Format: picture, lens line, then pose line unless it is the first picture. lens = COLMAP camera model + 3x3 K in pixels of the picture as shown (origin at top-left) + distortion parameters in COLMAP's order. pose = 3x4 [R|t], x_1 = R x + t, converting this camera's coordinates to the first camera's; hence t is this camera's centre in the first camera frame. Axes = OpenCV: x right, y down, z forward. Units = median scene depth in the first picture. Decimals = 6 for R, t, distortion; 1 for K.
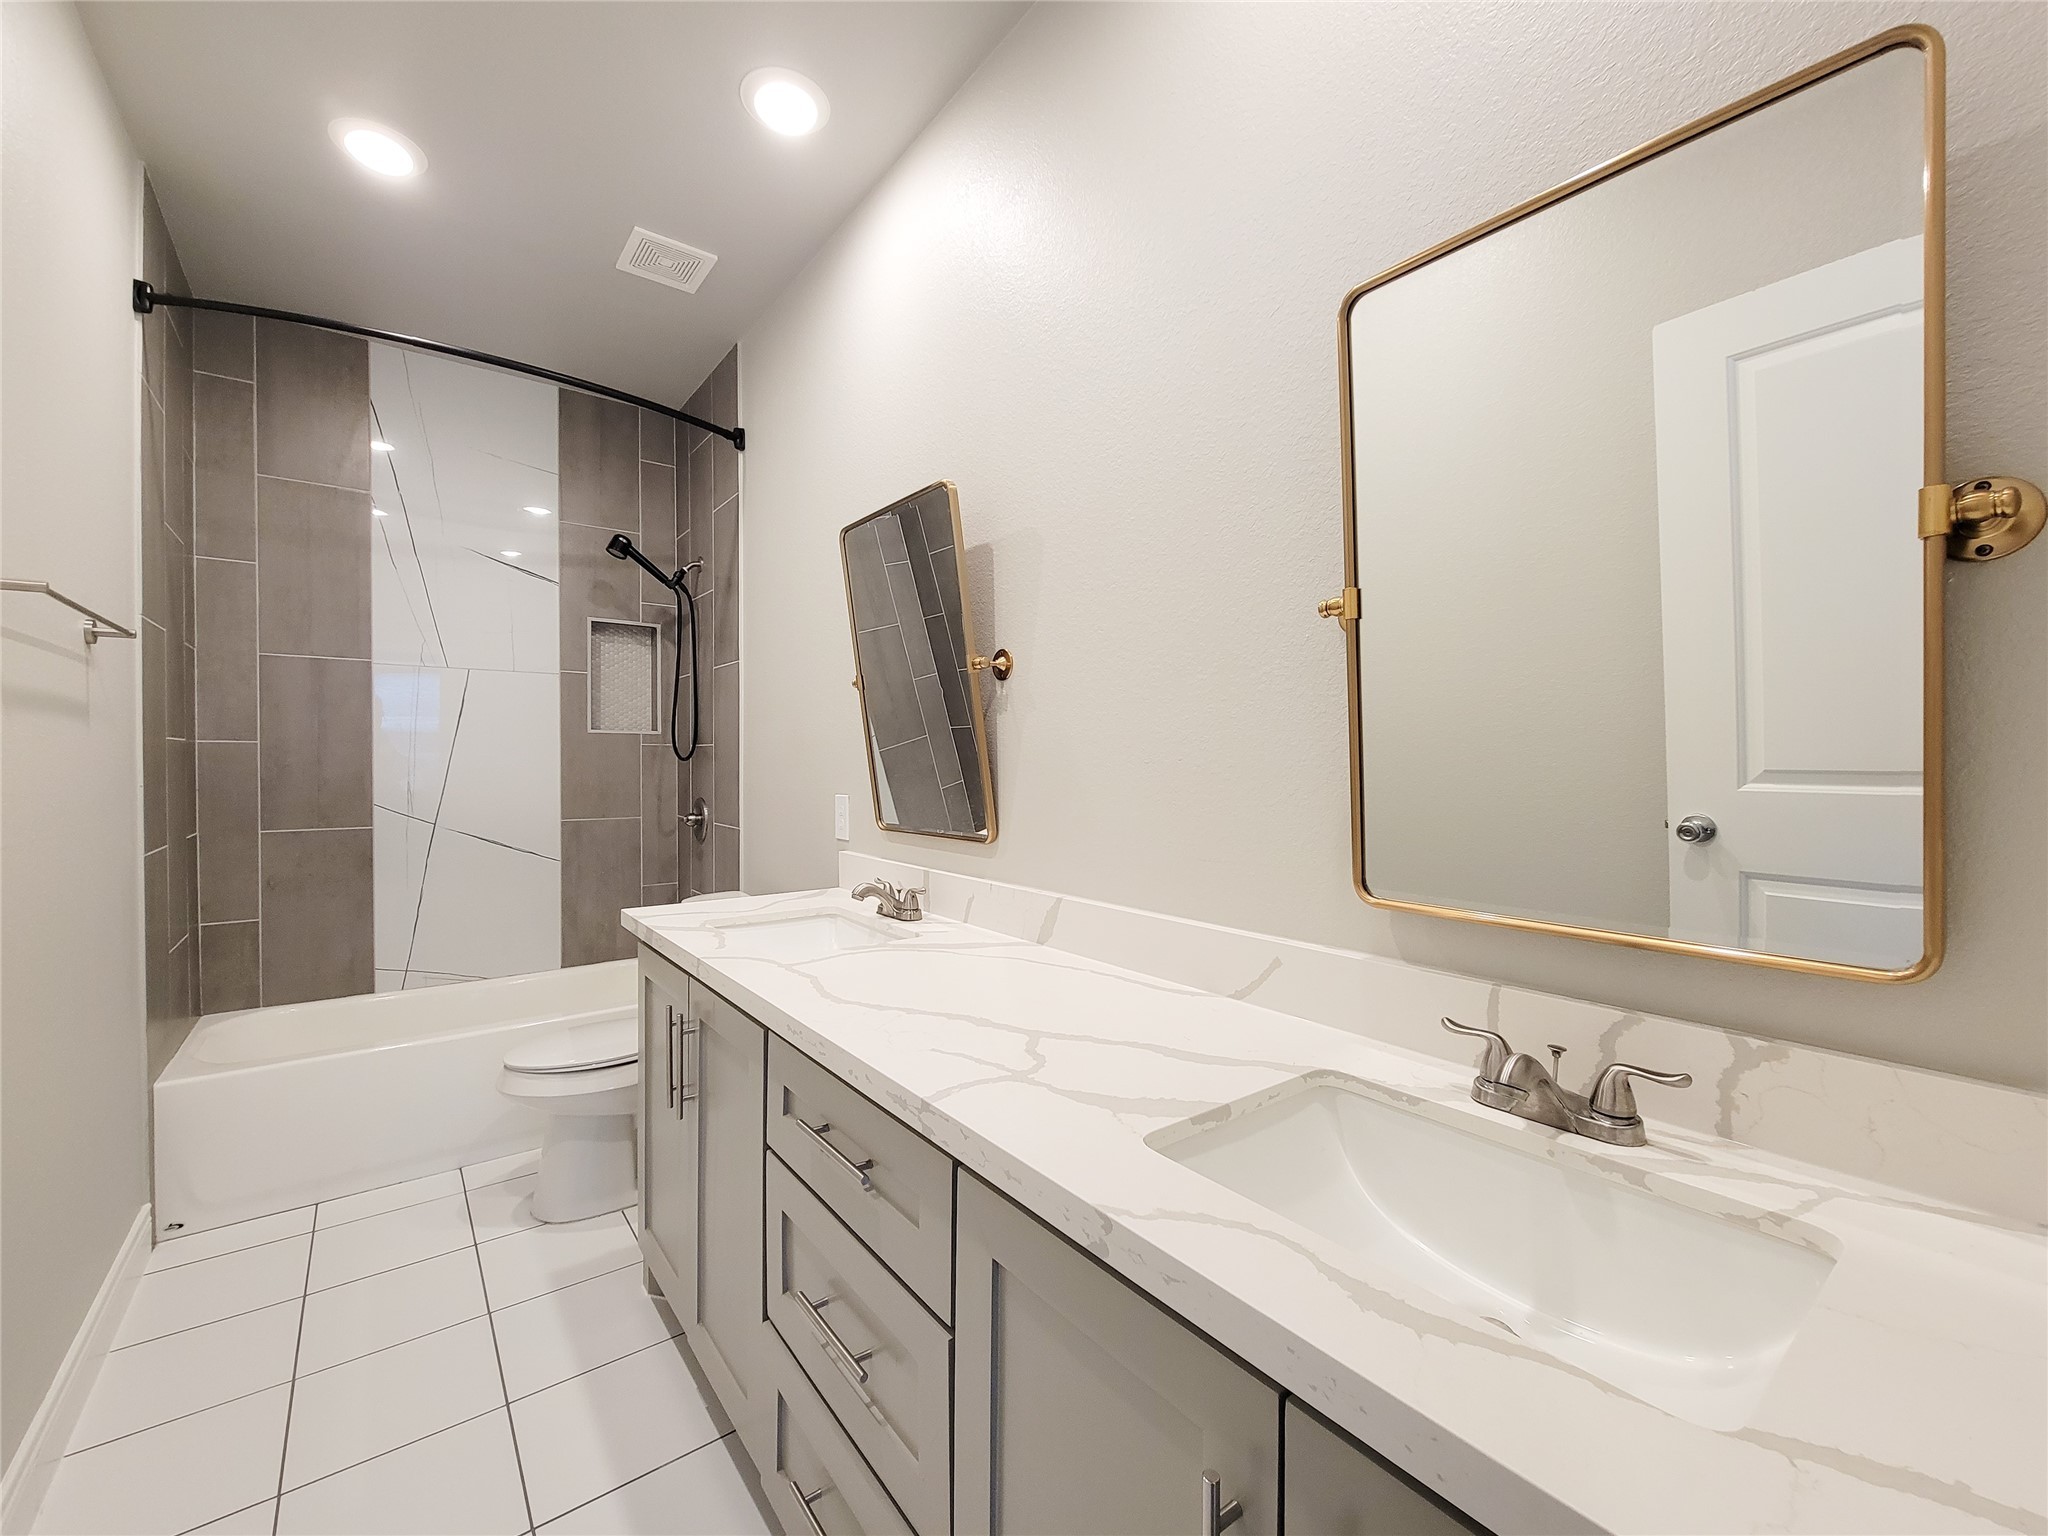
lens RADIAL K [[844.1, 0, 1036.2], [0, 844.1, 764.4], [0, 0, 1]] dist [0.008687, -0.003282]
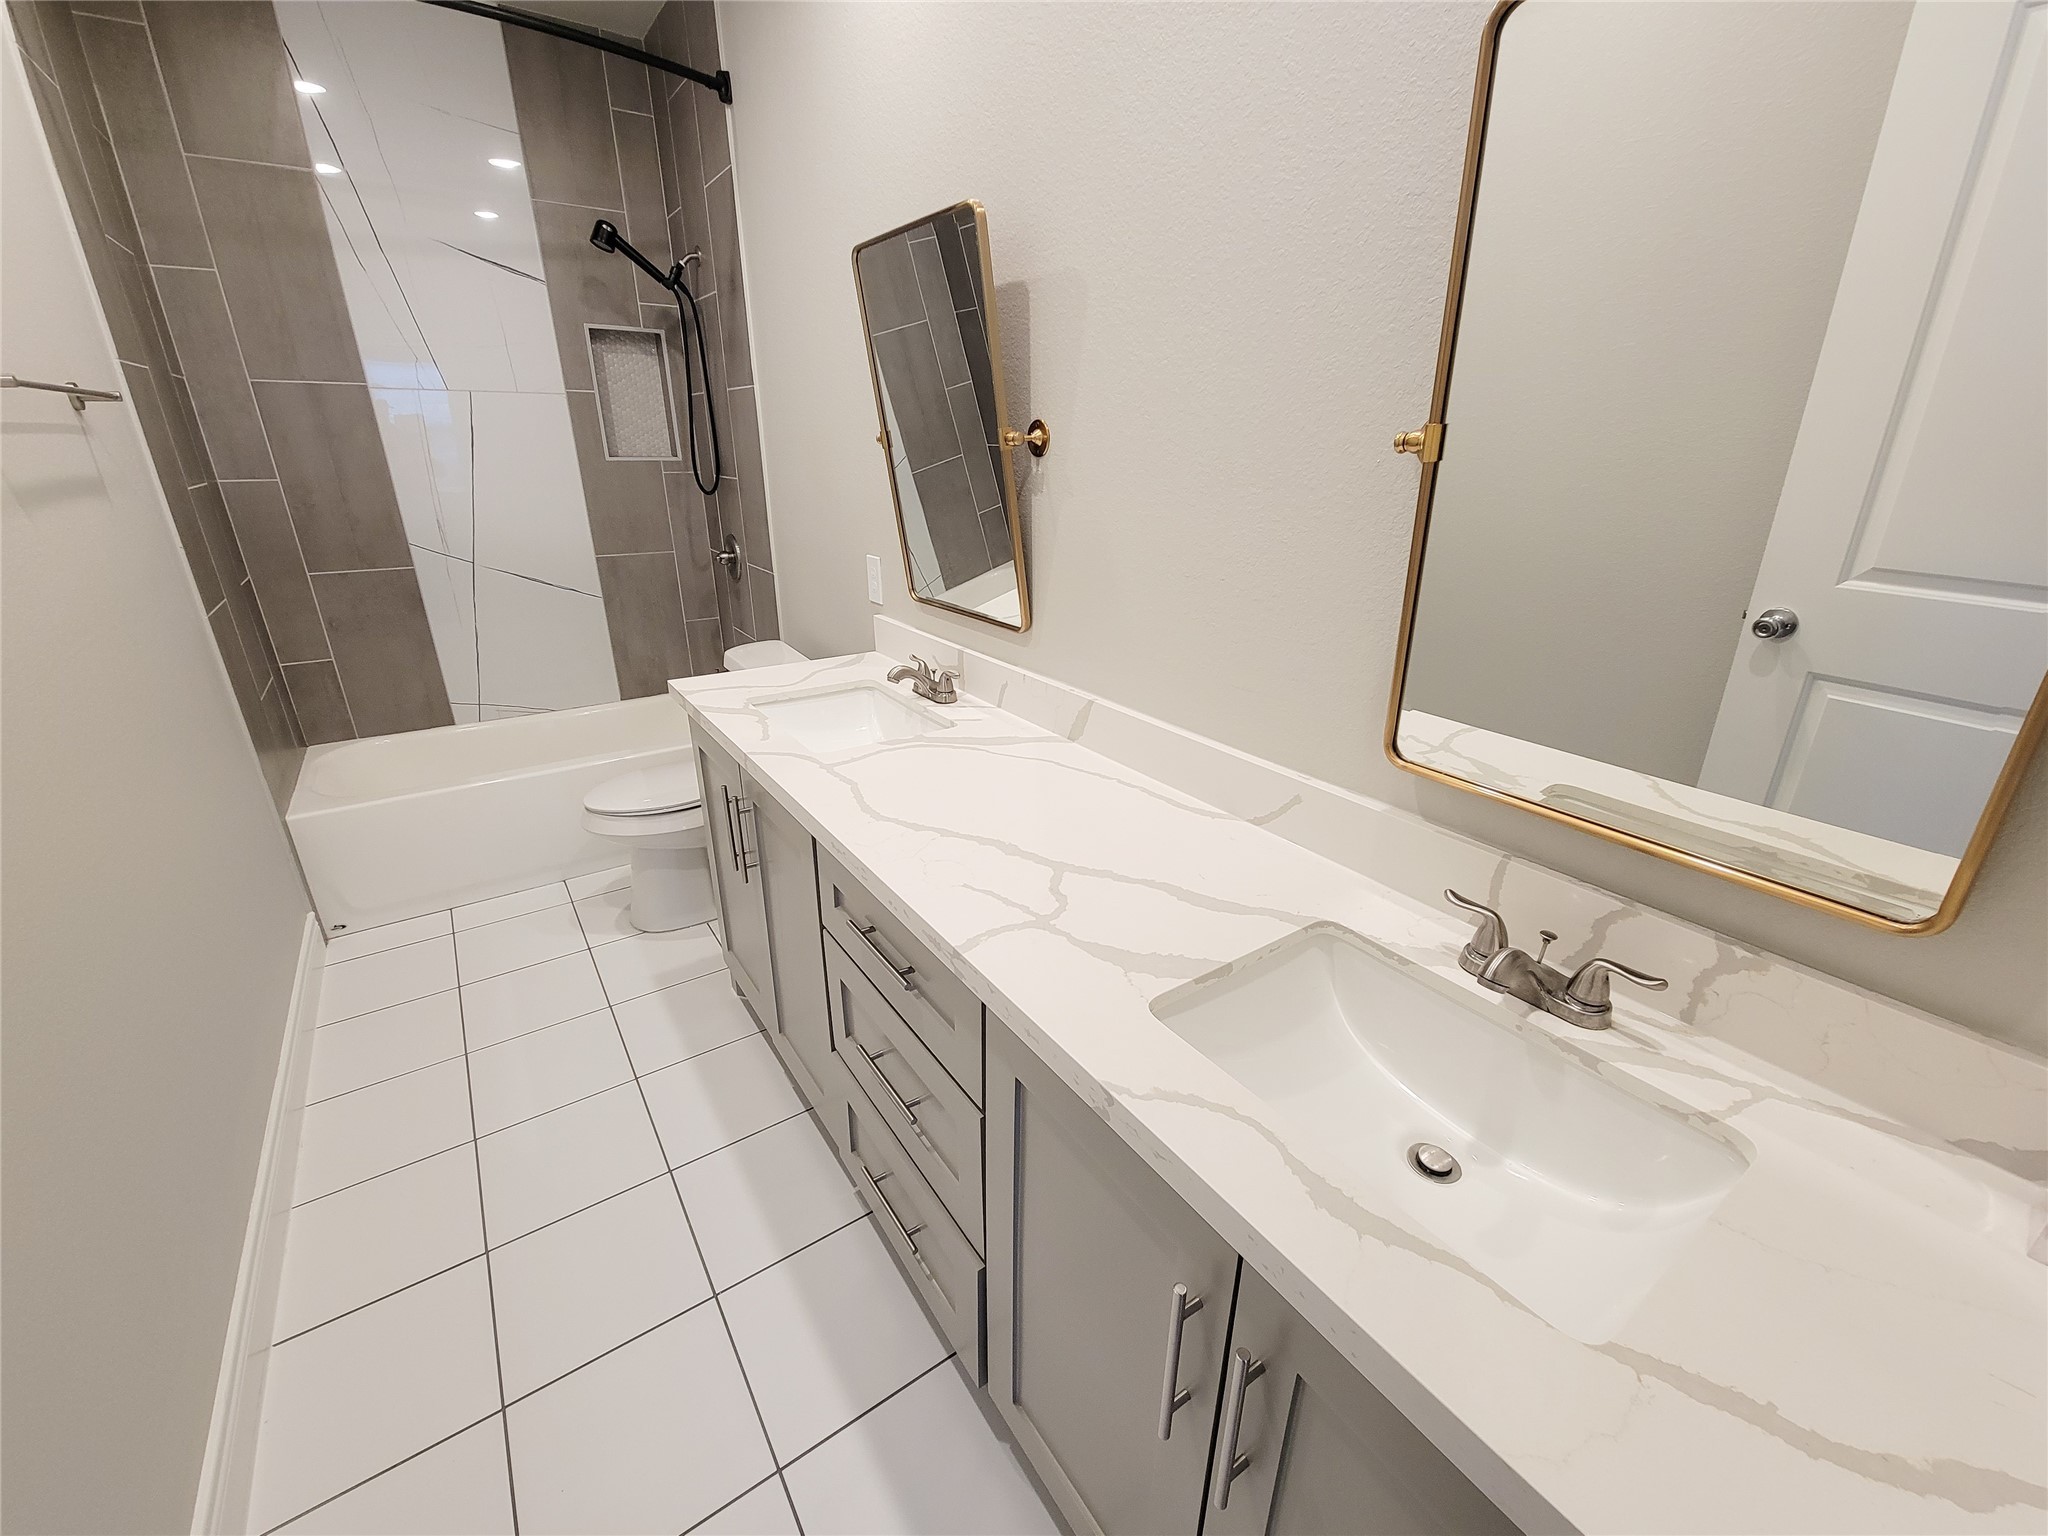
lens RADIAL K [[844.1, 0, 1034.0], [0, 844.1, 768.4], [0, 0, 1]] dist [0.008687, -0.003282]
pose [[0.998523, 0.028989, -0.045942, 0.007314], [-0.010516, 0.932866, 0.360070, -0.113050], [0.053296, -0.359056, 0.931793, 0.026311]]
